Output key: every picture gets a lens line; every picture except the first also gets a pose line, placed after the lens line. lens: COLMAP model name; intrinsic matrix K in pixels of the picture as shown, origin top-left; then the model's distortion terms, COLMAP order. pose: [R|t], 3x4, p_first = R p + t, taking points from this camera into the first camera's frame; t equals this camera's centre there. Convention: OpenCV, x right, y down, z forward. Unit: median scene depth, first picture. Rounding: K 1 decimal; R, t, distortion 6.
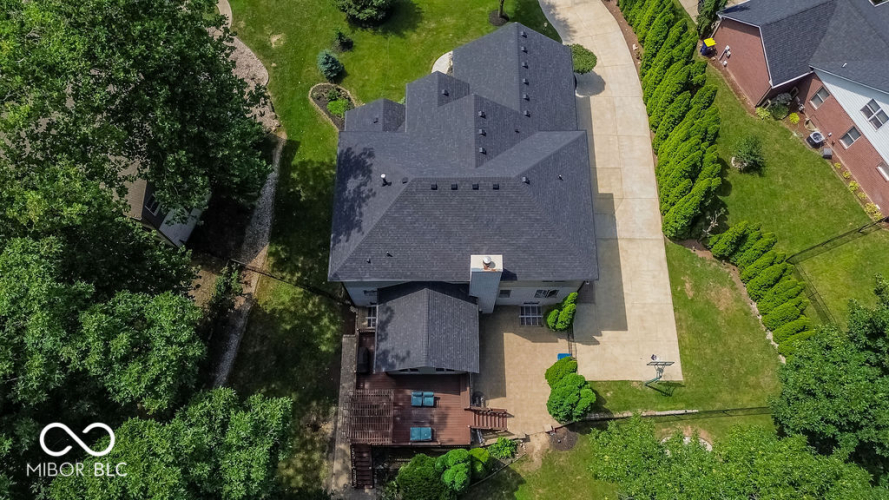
lens RADIAL K [[632.7, 0, 445.3], [0, 632.7, 248.2], [0, 0, 1]] dist [0.039011, -0.005667]
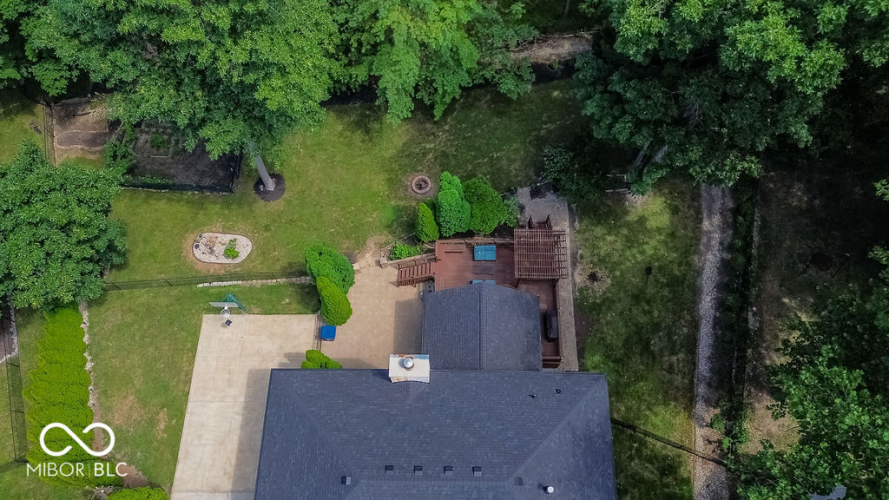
lens RADIAL K [[632.7, 0, 445.3], [0, 632.7, 248.2], [0, 0, 1]] dist [0.039011, -0.005667]
pose [[-0.999752, -0.011912, 0.018834, 0.005397], [0.021681, -0.715375, 0.698405, -0.358002], [0.005154, 0.698639, 0.715455, 0.268473]]
